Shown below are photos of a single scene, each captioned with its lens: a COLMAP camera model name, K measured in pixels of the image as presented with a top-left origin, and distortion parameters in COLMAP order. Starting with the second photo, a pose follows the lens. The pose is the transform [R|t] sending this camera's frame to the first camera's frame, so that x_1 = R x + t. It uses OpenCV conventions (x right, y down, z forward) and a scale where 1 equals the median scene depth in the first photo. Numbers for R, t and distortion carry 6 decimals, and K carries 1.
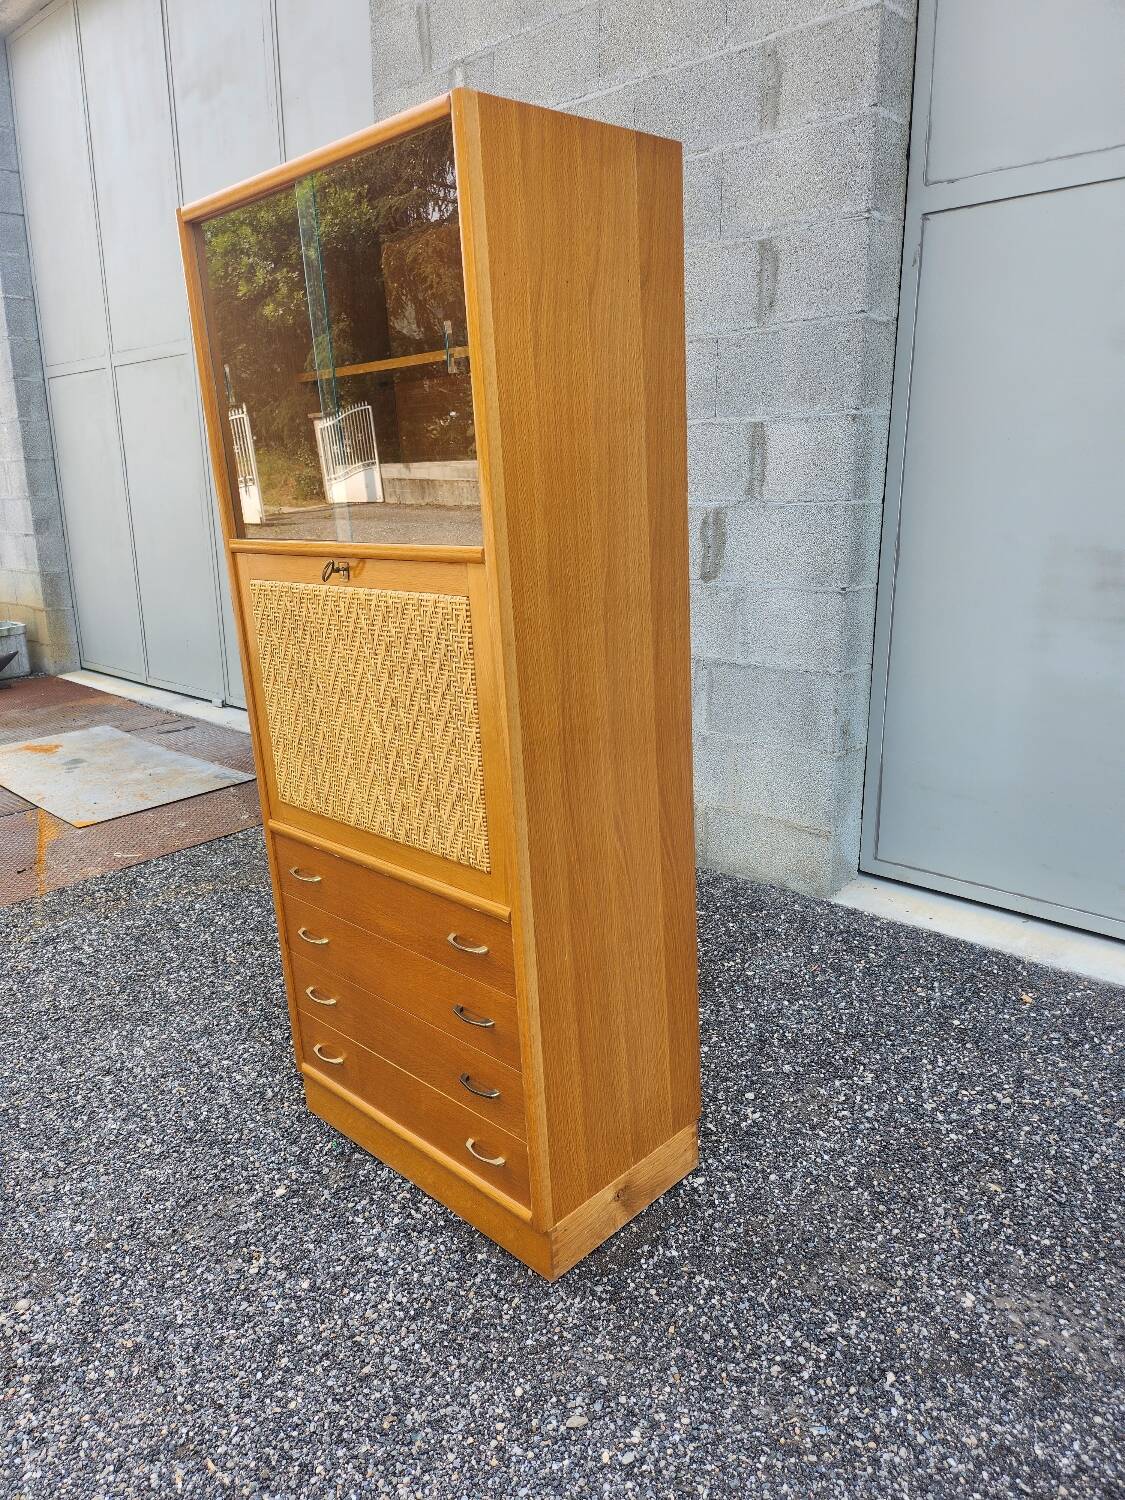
lens RADIAL K [[1064.7, 0, 559.0], [0, 1064.7, 756.4], [0, 0, 1]] dist [0.058827, -0.068987]
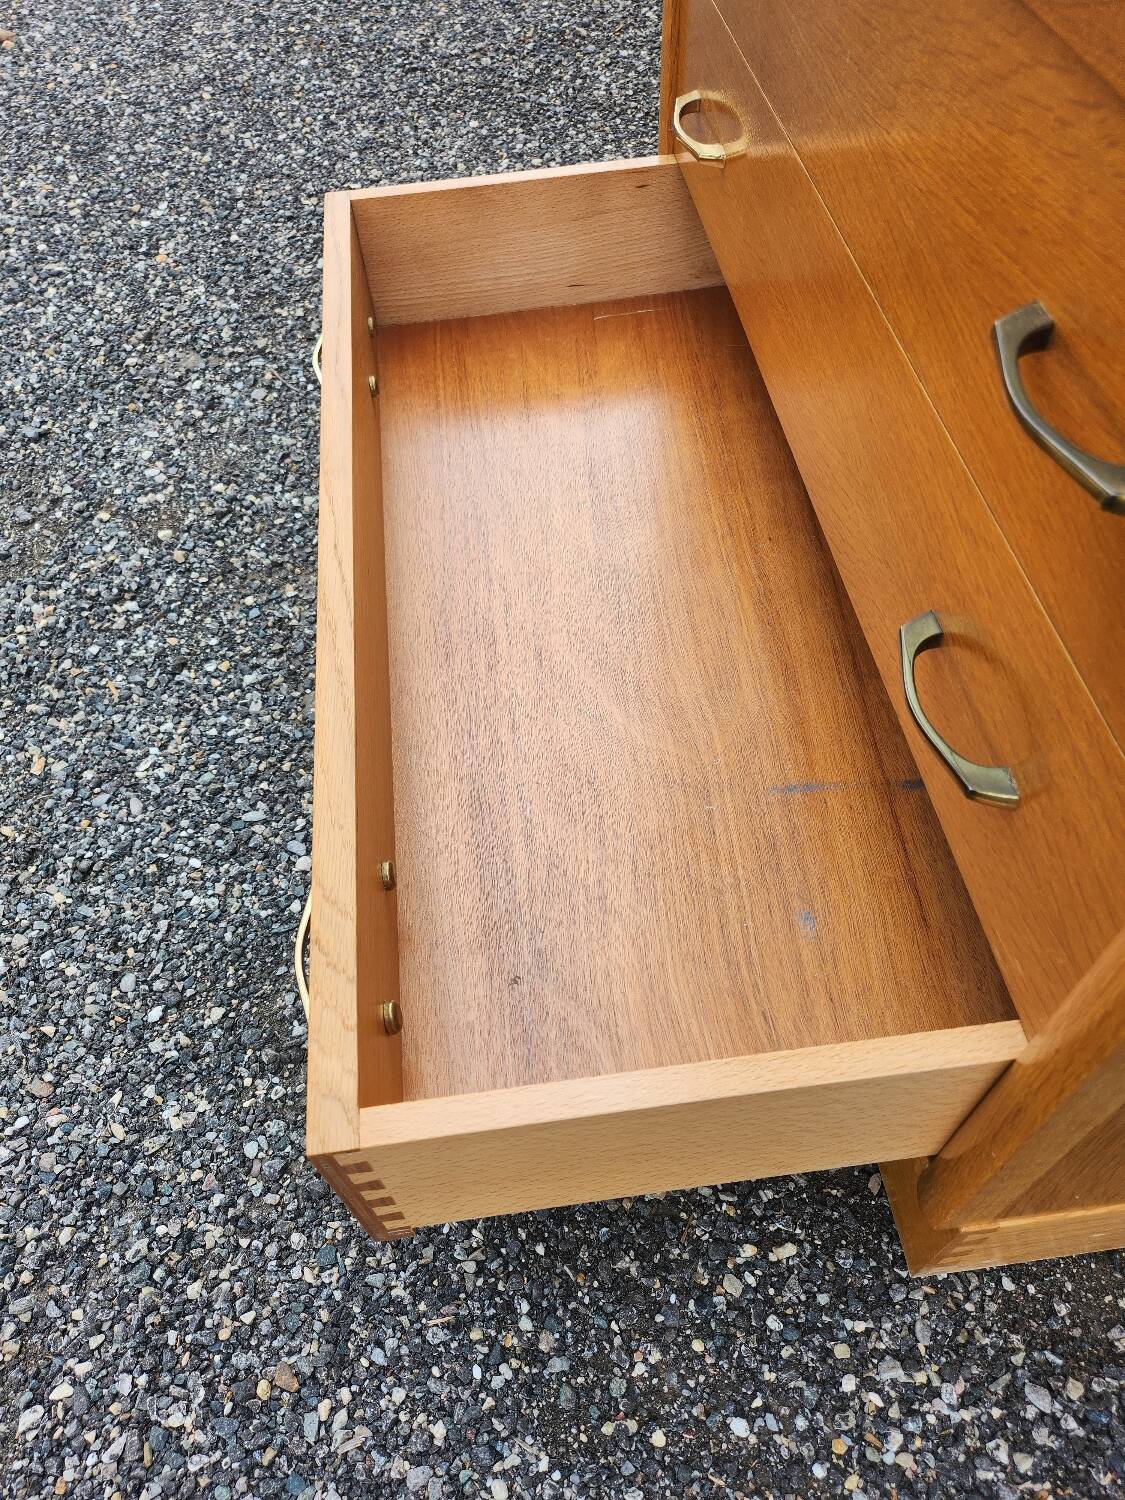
lens RADIAL K [[1064.7, 0, 558.1], [0, 1064.7, 751.4], [0, 0, 1]] dist [0.058827, -0.068987]
pose [[0.786227, 0.509905, -0.349062, -0.055134], [-0.175643, 0.725990, 0.664897, 0.174660], [0.592449, -0.461450, 0.660354, 0.770972]]
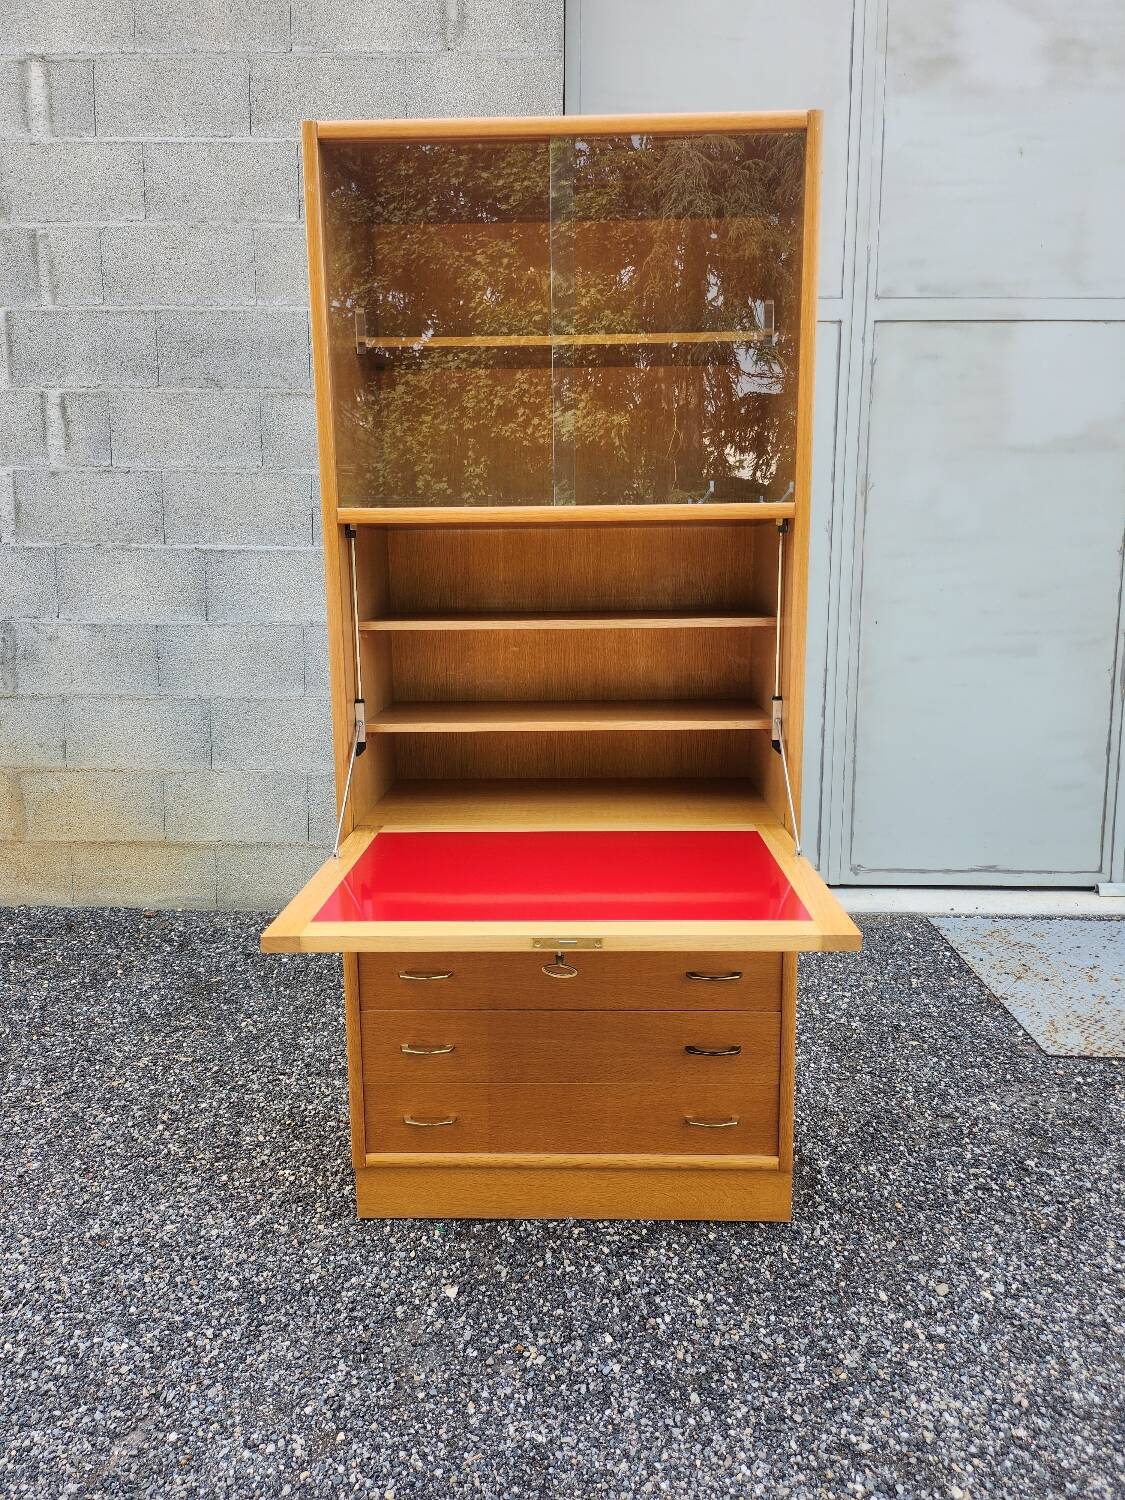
lens RADIAL K [[1064.7, 0, 562.9], [0, 1064.7, 739.0], [0, 0, 1]] dist [0.058827, -0.068987]
pose [[0.723741, -0.068798, 0.686634, -0.814624], [0.158679, 0.984946, -0.068567, 0.066501], [-0.671580, 0.158579, 0.723763, 0.314229]]
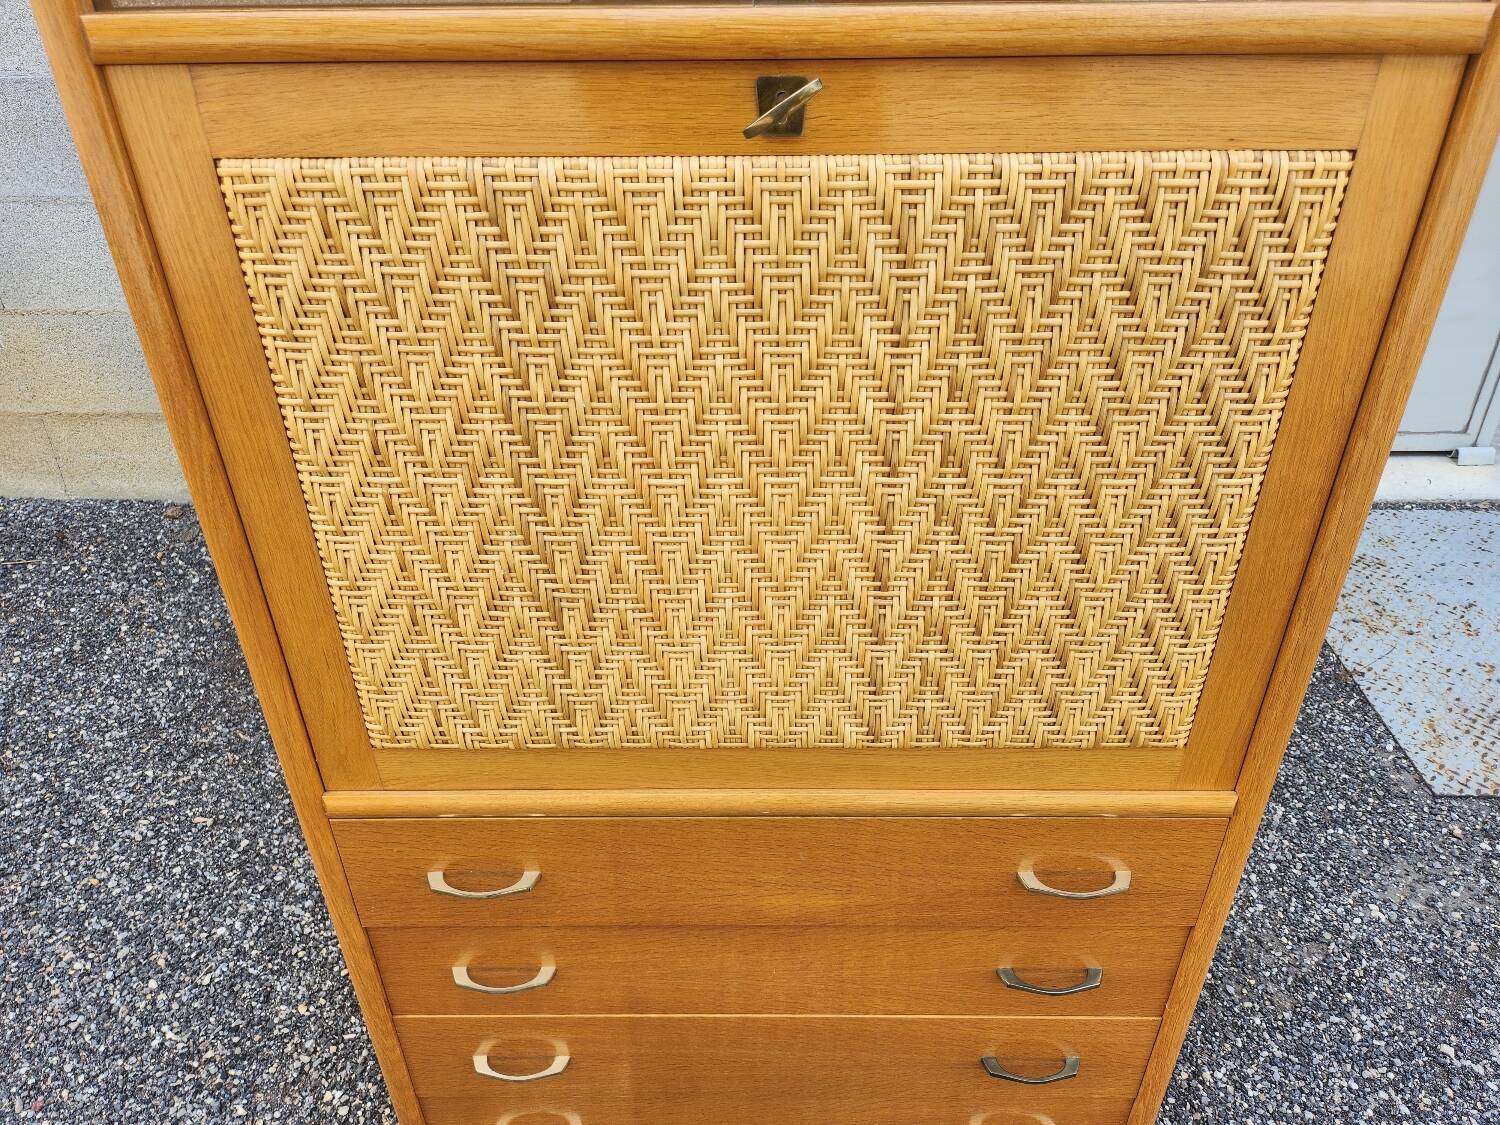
lens RADIAL K [[1064.7, 0, 751.5], [0, 1064.7, 559.8], [0, 0, 1]] dist [0.058827, -0.068987]
pose [[0.709913, -0.338864, 0.617409, -0.424828], [0.160268, 0.931370, 0.326900, -0.142914], [-0.685811, -0.133120, 0.715501, 0.705600]]
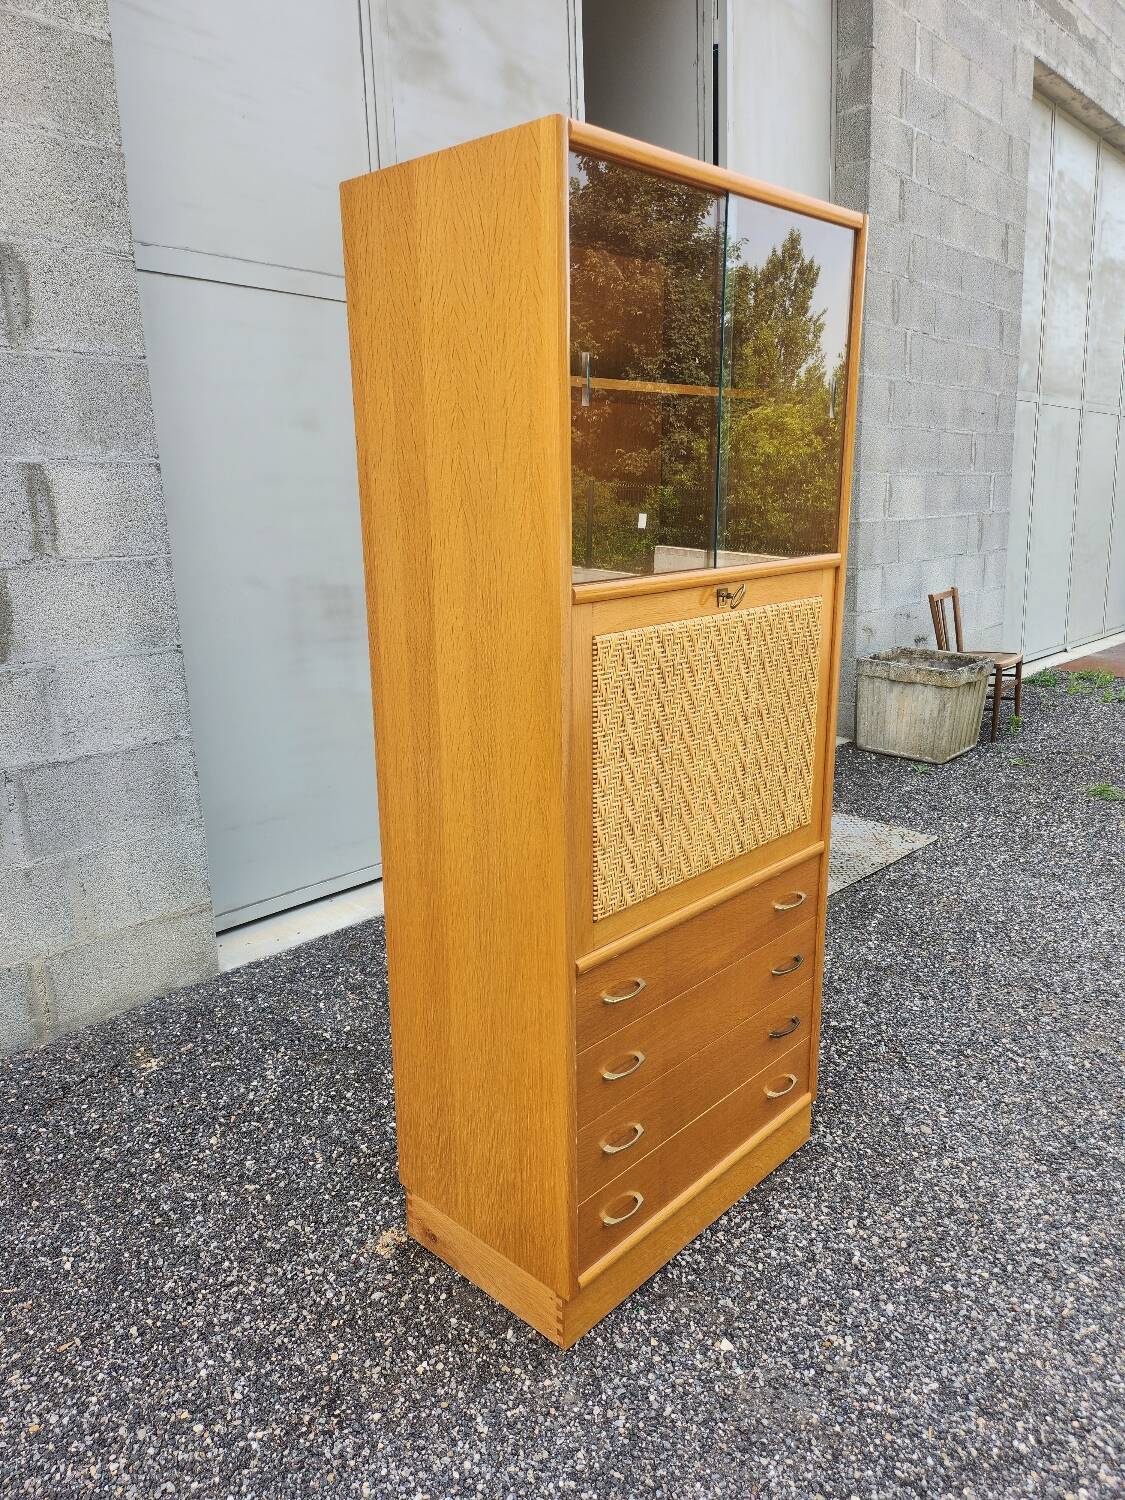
lens RADIAL K [[1064.7, 0, 562.1], [0, 1064.7, 751.0], [0, 0, 1]] dist [0.058827, -0.068987]
pose [[-0.034152, -0.199897, 0.979221, -1.094579], [0.283267, 0.937678, 0.201296, -0.260243], [-0.958433, 0.284256, 0.024601, 1.079483]]
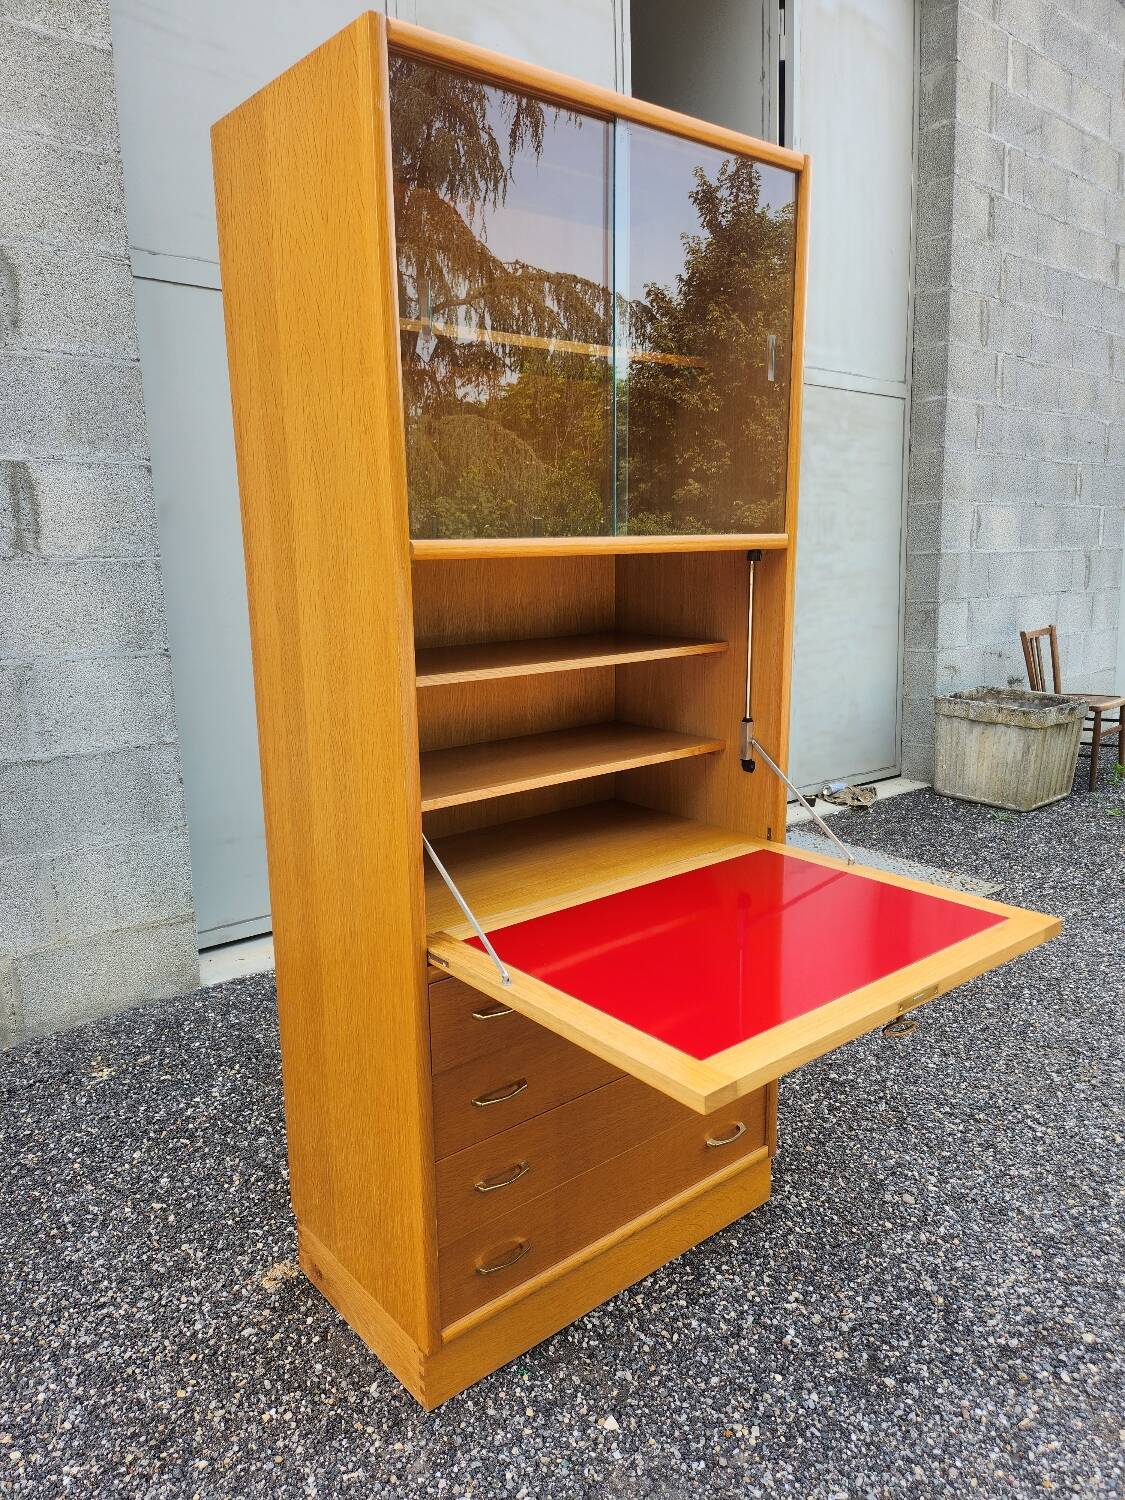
lens RADIAL K [[1064.7, 0, 565.3], [0, 1064.7, 758.9], [0, 0, 1]] dist [0.058827, -0.068987]
pose [[0.086928, -0.156165, 0.983898, -1.013777], [0.275588, 0.952864, 0.126891, -0.140467], [-0.957337, 0.260120, 0.125868, 0.912379]]
